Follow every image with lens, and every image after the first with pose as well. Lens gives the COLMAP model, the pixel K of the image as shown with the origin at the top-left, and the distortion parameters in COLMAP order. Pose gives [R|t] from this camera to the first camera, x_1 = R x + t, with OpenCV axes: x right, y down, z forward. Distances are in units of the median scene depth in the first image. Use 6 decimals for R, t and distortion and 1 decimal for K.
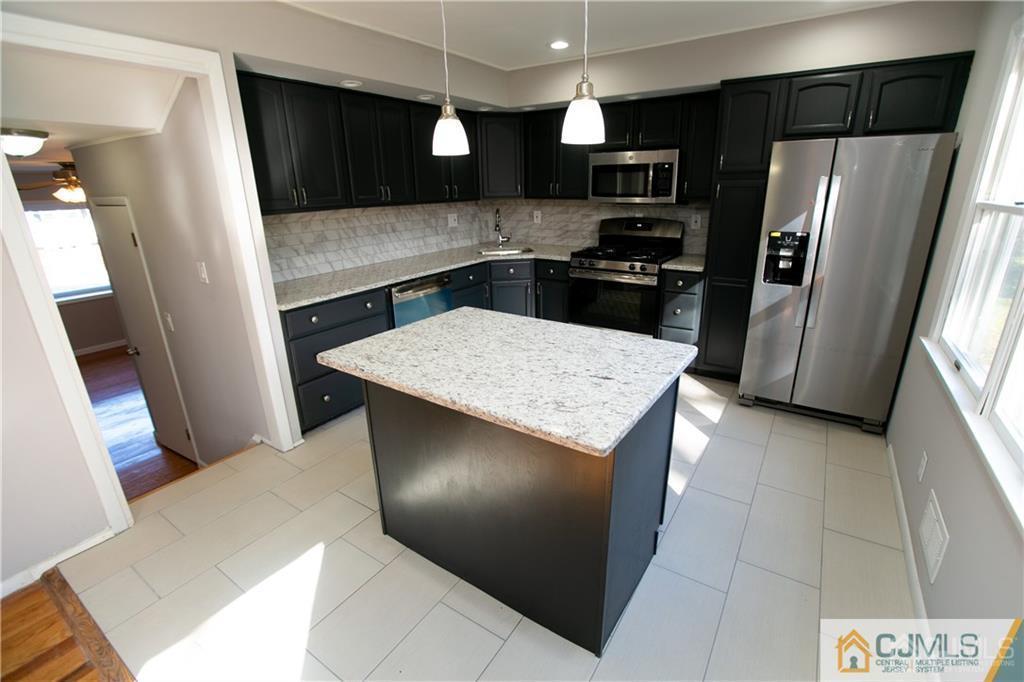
lens RADIAL K [[460.6, 0, 521.0], [0, 460.6, 341.1], [0, 0, 1]] dist [-0.064989, 0.027152]
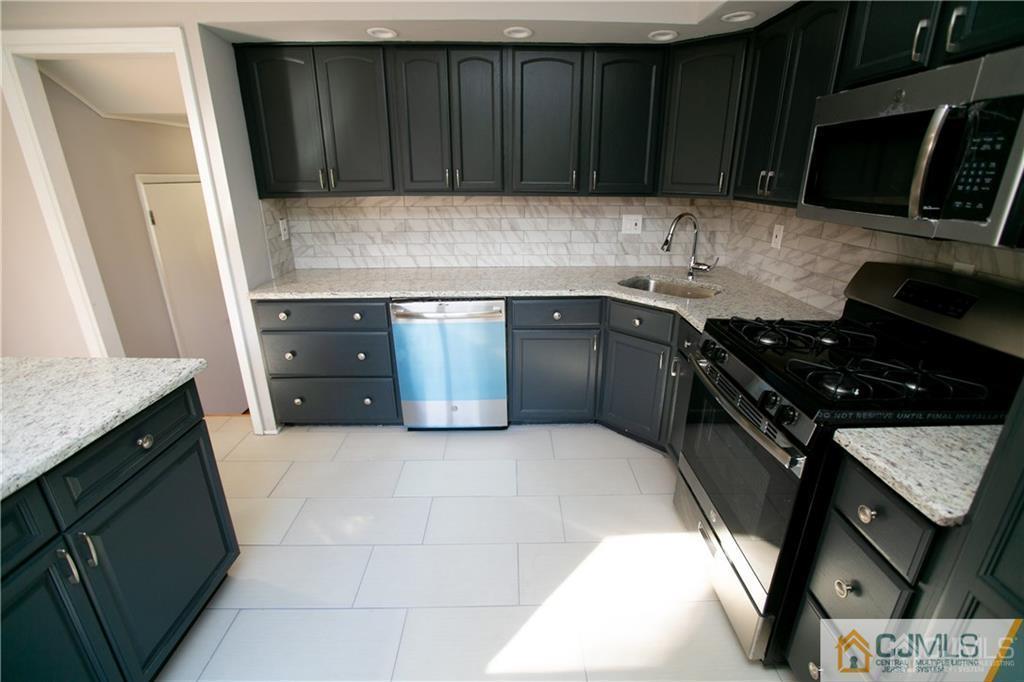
lens RADIAL K [[460.6, 0, 521.0], [0, 460.6, 341.1], [0, 0, 1]] dist [-0.064989, 0.027152]
pose [[0.567191, 0.299664, -0.767135, 0.411485], [-0.276991, 0.946604, 0.164973, -0.220528], [0.775610, 0.118918, 0.619909, 0.637224]]
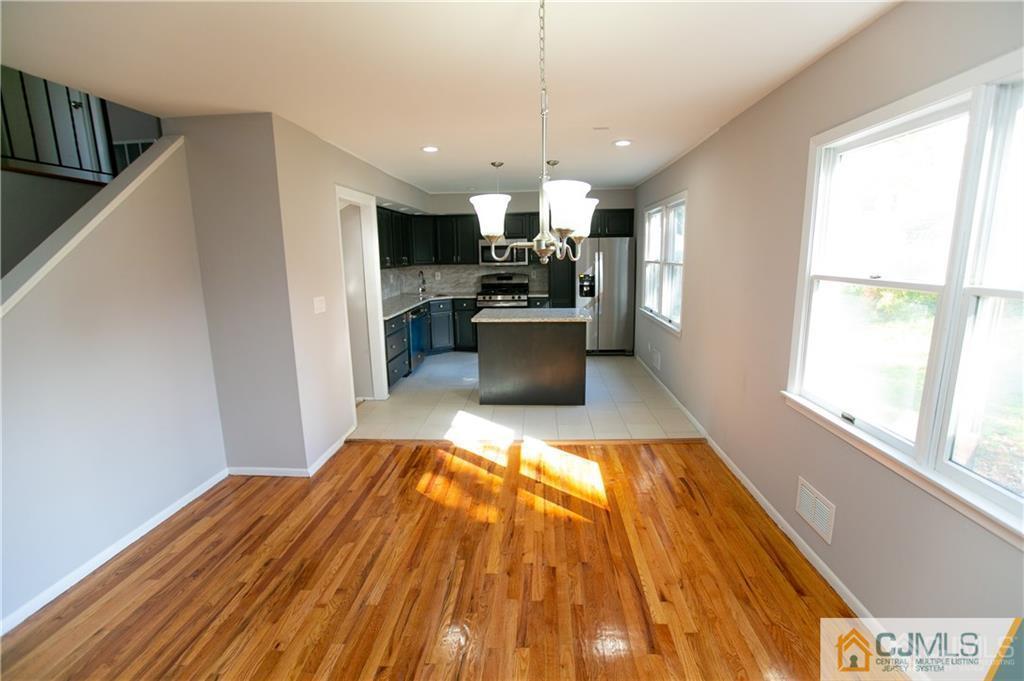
lens RADIAL K [[449.7, 0, 515.3], [0, 449.7, 338.2], [0, 0, 1]] dist [-0.050955, 0.014728]
pose [[0.868185, -0.090143, 0.487984, -0.710734], [0.160937, 0.981359, -0.105046, 0.212609], [-0.469418, 0.169734, 0.866508, -0.633452]]
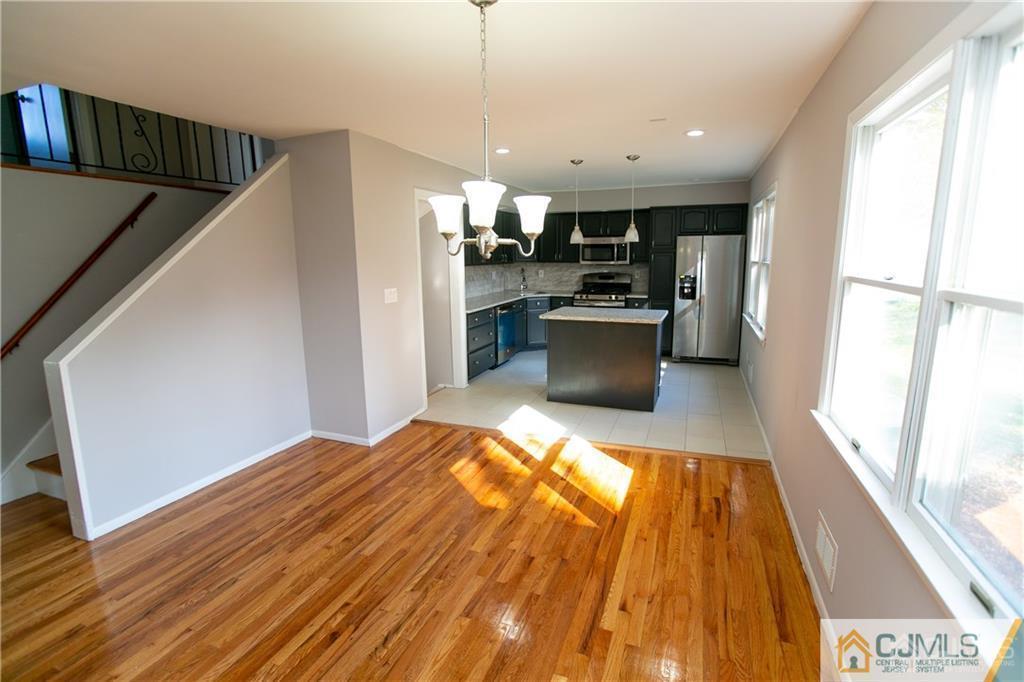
lens RADIAL K [[460.6, 0, 521.0], [0, 460.6, 341.1], [0, 0, 1]] dist [-0.064989, 0.027152]
pose [[0.976865, -0.035014, 0.210972, -0.532239], [0.064589, 0.988742, -0.134969, 0.251593], [-0.203871, 0.145473, 0.968129, -0.737145]]
